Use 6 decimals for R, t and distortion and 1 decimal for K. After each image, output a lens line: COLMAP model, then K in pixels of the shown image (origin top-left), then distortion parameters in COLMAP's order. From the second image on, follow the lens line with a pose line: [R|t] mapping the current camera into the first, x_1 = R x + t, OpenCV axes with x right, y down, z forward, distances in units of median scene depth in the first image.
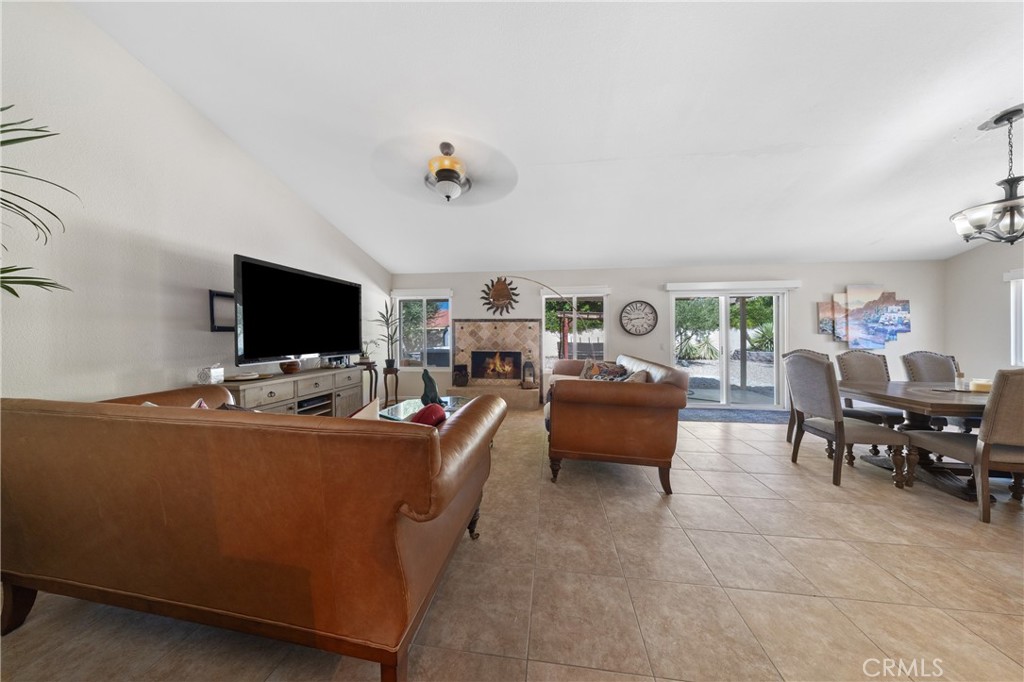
lens RADIAL K [[294.4, 0, 515.1], [0, 294.4, 335.7], [0, 0, 1]] dist [0.001220, -0.000281]
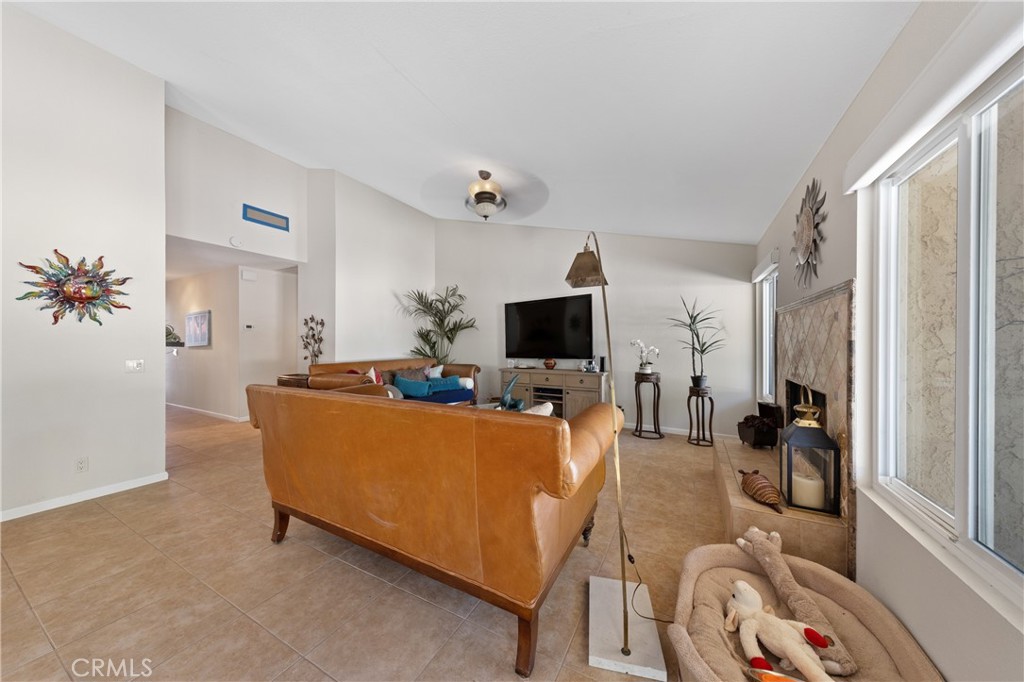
lens RADIAL K [[342.5, 0, 509.8], [0, 342.5, 341.8], [0, 0, 1]] dist [0.002475, -0.000355]
pose [[-0.355757, -0.001522, -0.934577, 0.533501], [-0.001294, 0.999999, -0.001136, -0.001845], [0.934577, 0.000805, -0.355759, 0.880380]]
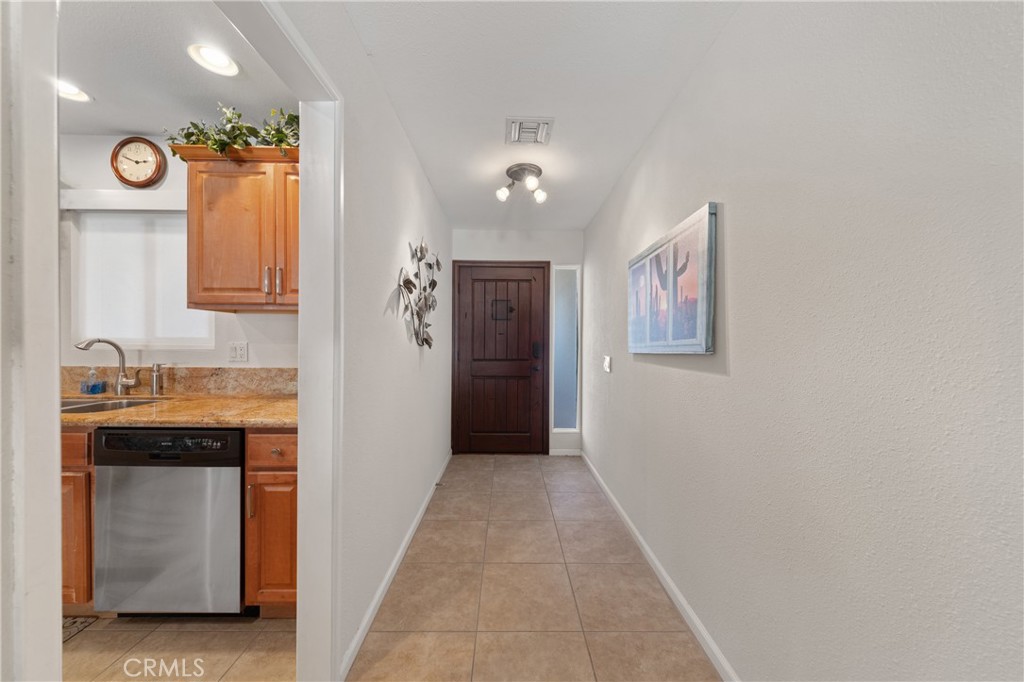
lens RADIAL K [[342.5, 0, 506.8], [0, 342.5, 339.8], [0, 0, 1]] dist [0.002475, -0.000355]
pose [[-0.988816, -0.009805, -0.148816, 0.014077], [-0.009650, 0.999952, -0.001769, 0.000614], [0.148826, -0.000314, -0.988863, -0.239302]]
